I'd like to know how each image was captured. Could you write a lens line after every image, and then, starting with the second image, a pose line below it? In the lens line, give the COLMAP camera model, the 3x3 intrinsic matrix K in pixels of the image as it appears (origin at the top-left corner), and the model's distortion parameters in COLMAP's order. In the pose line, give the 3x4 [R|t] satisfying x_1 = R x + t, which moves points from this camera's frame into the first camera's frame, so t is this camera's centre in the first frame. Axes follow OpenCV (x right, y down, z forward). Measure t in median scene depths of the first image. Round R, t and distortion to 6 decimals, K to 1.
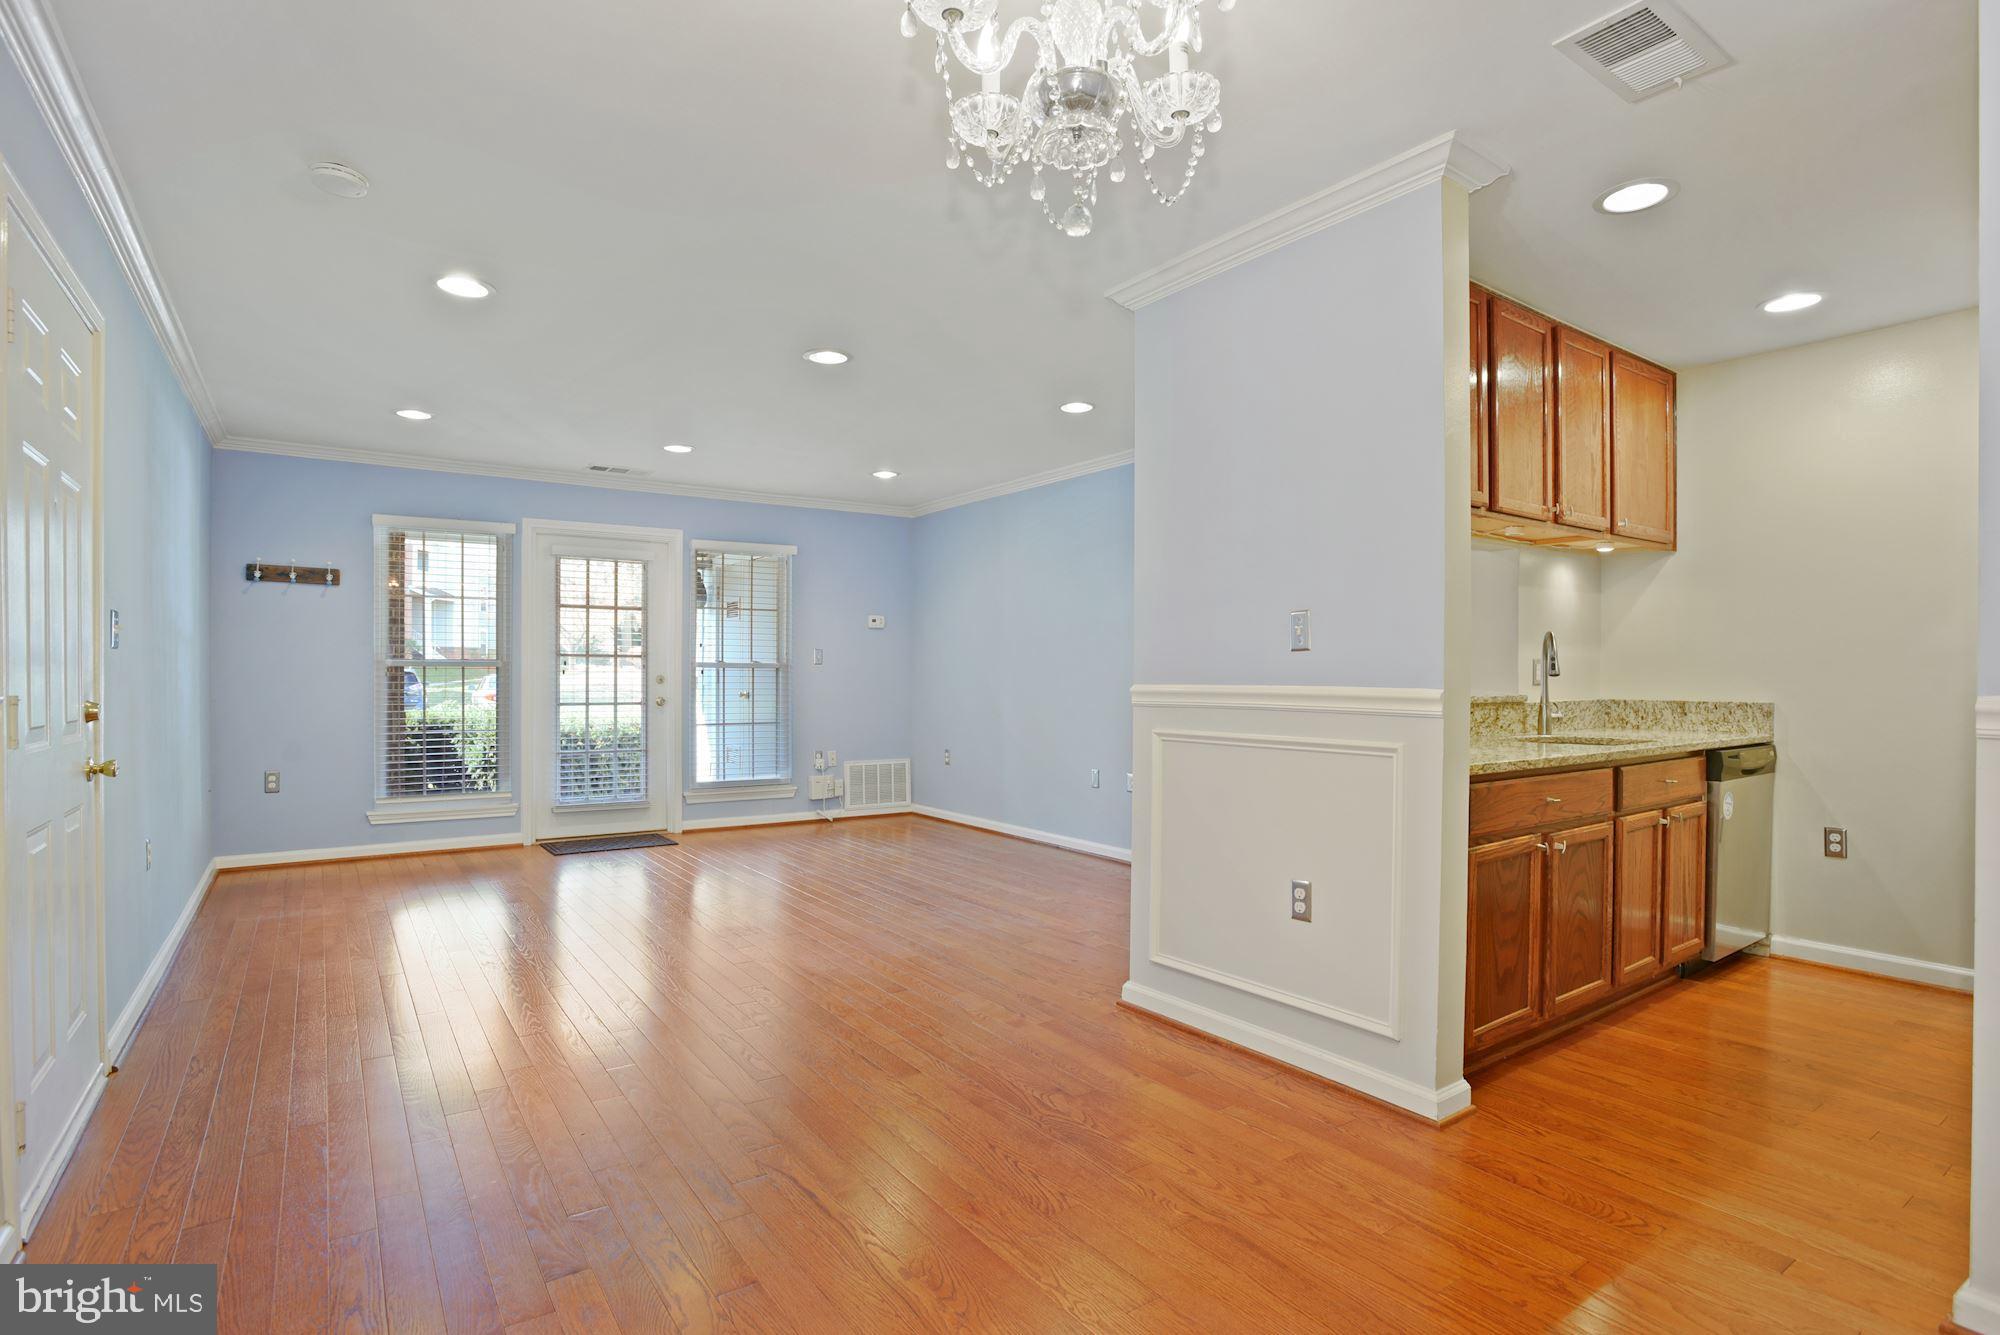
lens RADIAL K [[991.3, 0, 992.4], [0, 991.3, 680.1], [0, 0, 1]] dist [-0.066040, 0.027297]
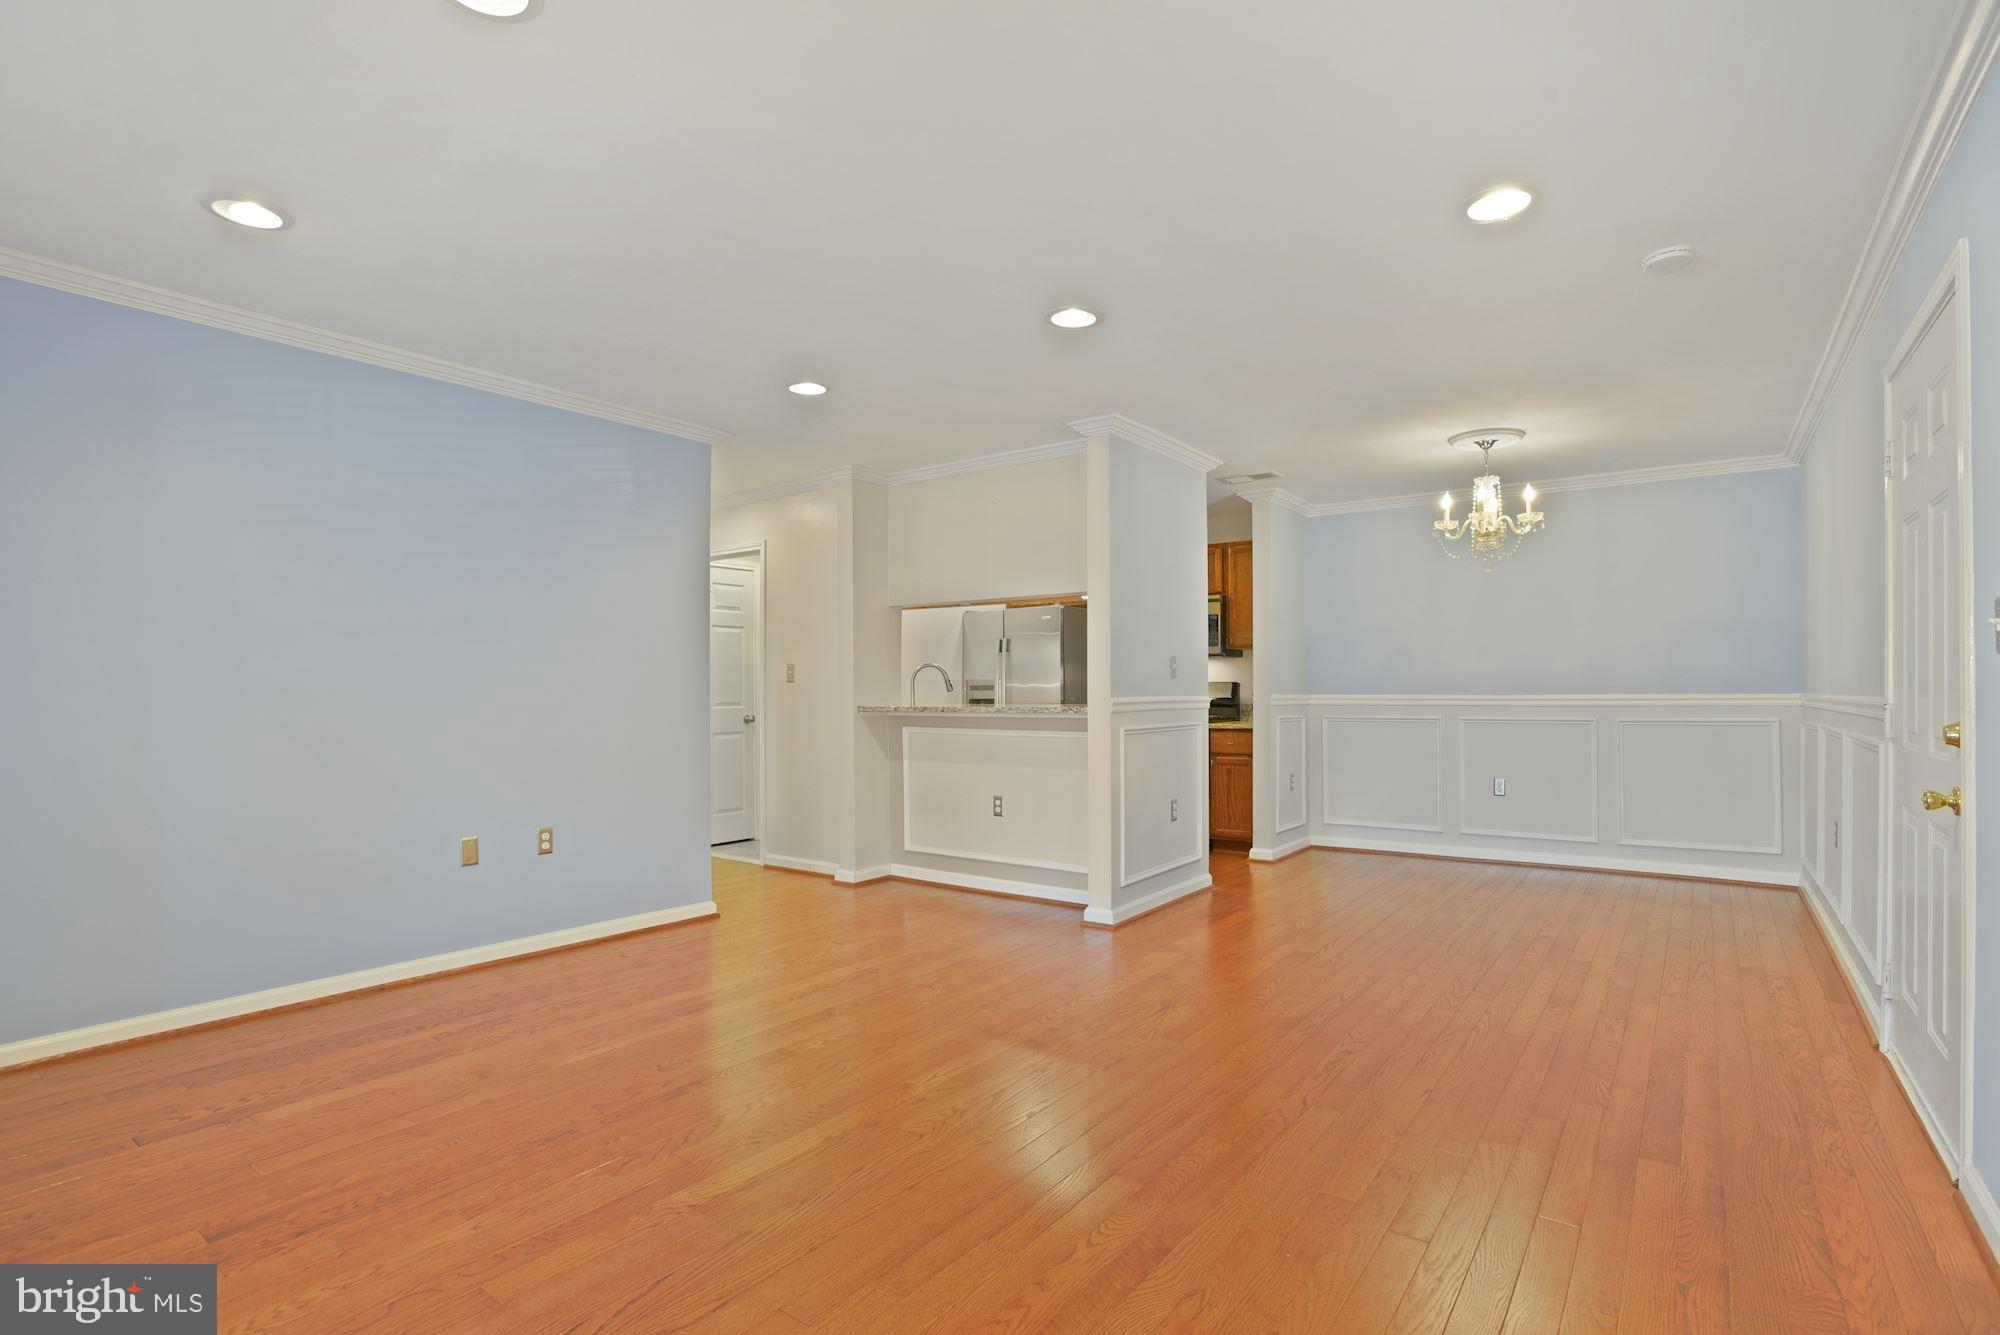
lens RADIAL K [[966.6, 0, 998.6], [0, 966.6, 685.5], [0, 0, 1]] dist [-0.077958, 0.034394]
pose [[-0.321632, 0.002613, 0.946861, -0.653803], [0.008314, 0.999965, 0.000064, -0.008662], [-0.946828, 0.007893, -0.321642, 0.941320]]
